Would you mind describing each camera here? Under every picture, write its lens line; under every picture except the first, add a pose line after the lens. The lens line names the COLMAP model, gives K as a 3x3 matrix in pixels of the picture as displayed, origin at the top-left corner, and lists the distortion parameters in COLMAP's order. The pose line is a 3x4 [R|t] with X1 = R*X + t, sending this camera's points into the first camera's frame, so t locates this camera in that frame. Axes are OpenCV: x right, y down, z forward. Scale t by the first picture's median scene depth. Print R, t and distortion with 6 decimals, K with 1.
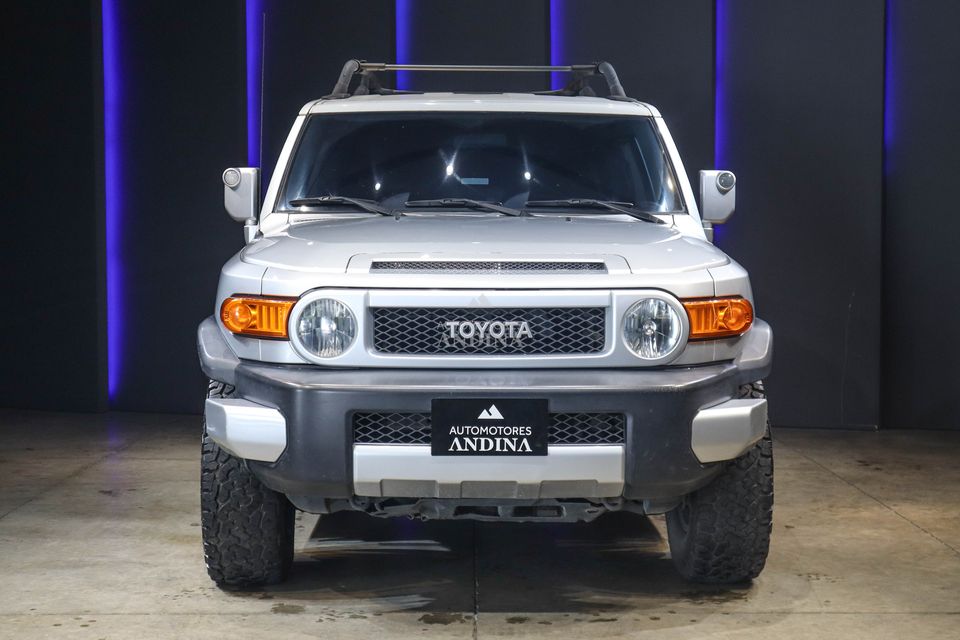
lens RADIAL K [[1617.7, 0, 483.2], [0, 1617.7, 320.2], [0, 0, 1]] dist [-0.018741, 0.000000]
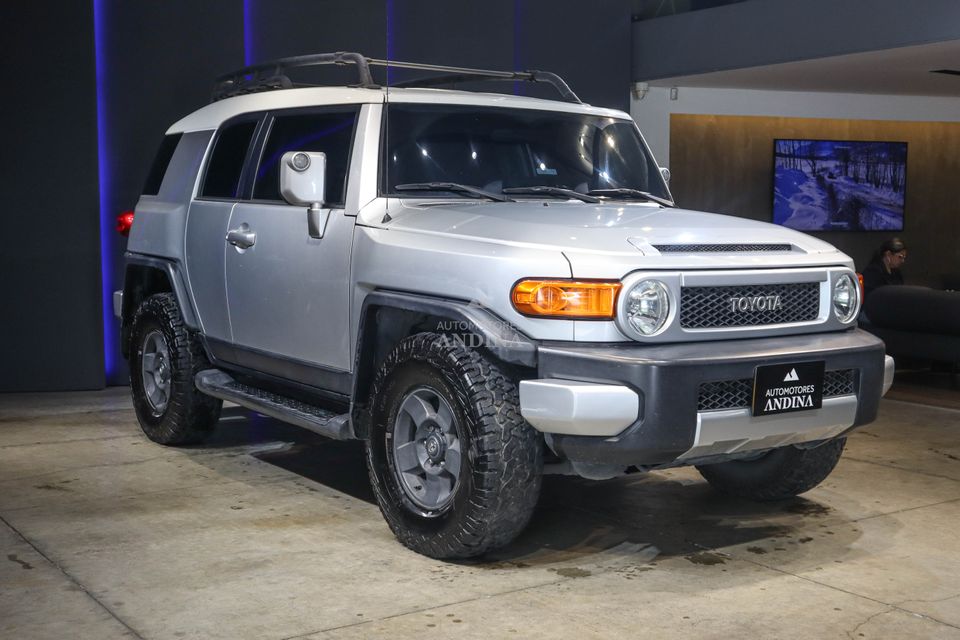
lens RADIAL K [[1276.3, 0, 480.9], [0, 1276.3, 314.5], [0, 0, 1]] dist [-0.012110, 0.000000]
pose [[0.826635, -0.041433, 0.561210, -0.660095], [0.025375, 0.999016, 0.036378, -0.024028], [-0.562165, -0.015830, 0.826873, 0.355629]]
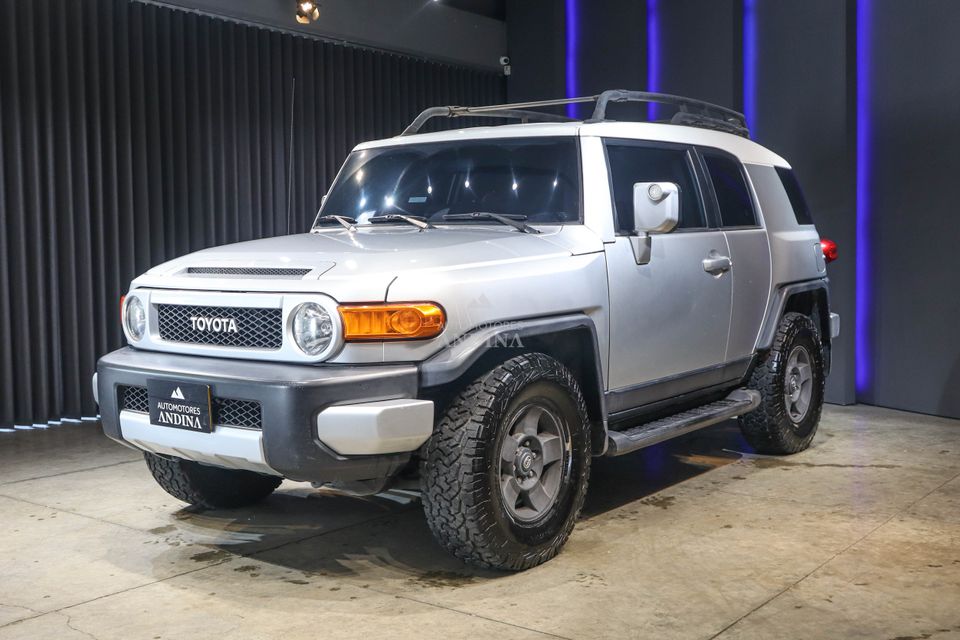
lens RADIAL K [[1096.7, 0, 502.2], [0, 1096.7, 313.2], [0, 0, 1]] dist [-0.023662, 0.000000]
pose [[0.790598, 0.032444, -0.611475, 0.663676], [-0.025704, 0.999474, 0.019798, -0.023865], [0.611795, 0.000065, 0.791016, 0.481698]]
